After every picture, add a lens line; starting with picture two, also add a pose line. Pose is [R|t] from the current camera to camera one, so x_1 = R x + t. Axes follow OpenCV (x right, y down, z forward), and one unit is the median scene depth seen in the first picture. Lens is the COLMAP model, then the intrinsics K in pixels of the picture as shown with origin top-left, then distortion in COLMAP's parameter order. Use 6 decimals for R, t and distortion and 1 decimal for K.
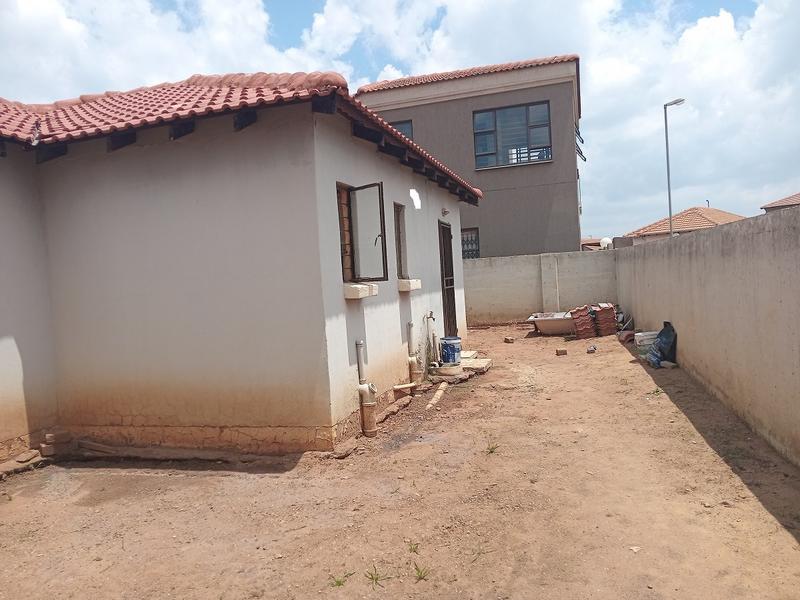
lens RADIAL K [[611.5, 0, 405.6], [0, 611.5, 299.1], [0, 0, 1]] dist [0.105400, -0.196255]
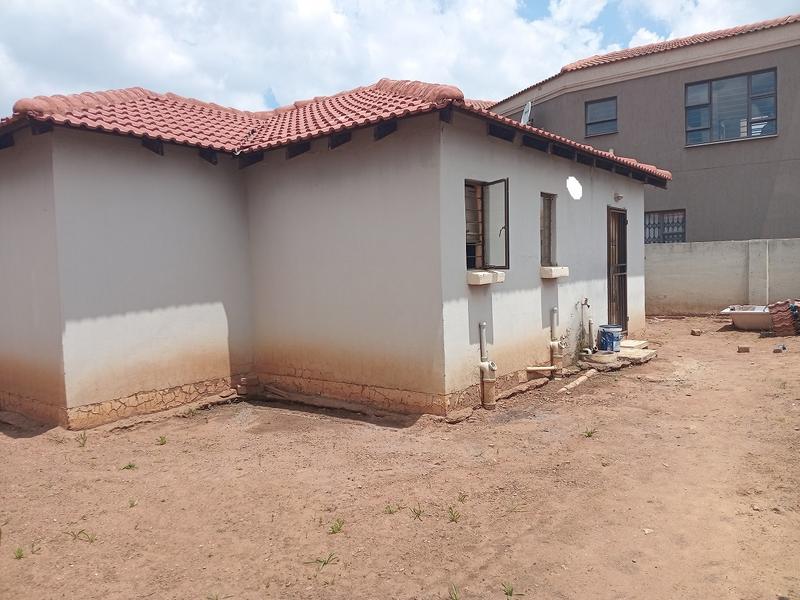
lens RADIAL K [[611.5, 0, 405.6], [0, 611.5, 299.1], [0, 0, 1]] dist [0.105400, -0.196255]
pose [[0.934275, 0.053521, -0.352514, 0.191400], [-0.040190, 0.998177, 0.045036, -0.019586], [0.354281, -0.027908, 0.934722, -0.088549]]
